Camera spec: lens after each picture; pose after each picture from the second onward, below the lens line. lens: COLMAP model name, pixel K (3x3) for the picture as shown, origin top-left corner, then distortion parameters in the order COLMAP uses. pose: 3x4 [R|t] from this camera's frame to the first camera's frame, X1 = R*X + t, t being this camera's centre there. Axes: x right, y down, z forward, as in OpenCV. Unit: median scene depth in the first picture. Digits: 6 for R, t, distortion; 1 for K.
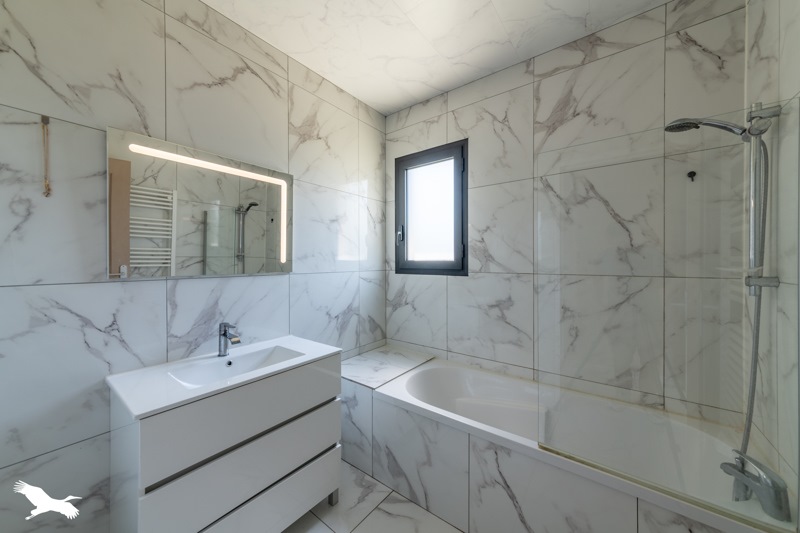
lens RADIAL K [[288.0, 0, 399.4], [0, 288.0, 263.2], [0, 0, 1]] dist [0.000017, 0.000005]
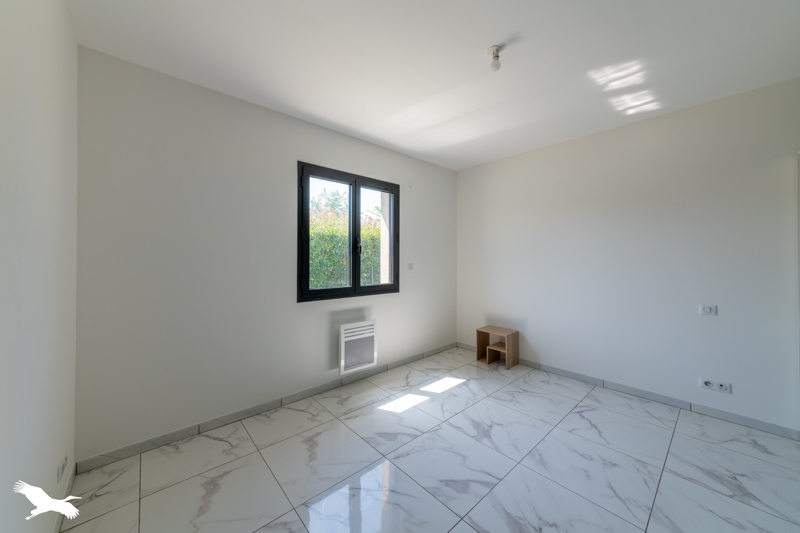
lens RADIAL K [[288.0, 0, 398.4], [0, 288.0, 260.7], [0, 0, 1]] dist [0.000017, 0.000005]
pose [[0.202937, -0.005043, 0.979179, -1.147737], [0.007437, 0.999966, 0.003608, -0.172546], [-0.979164, 0.006550, 0.202967, 0.982987]]
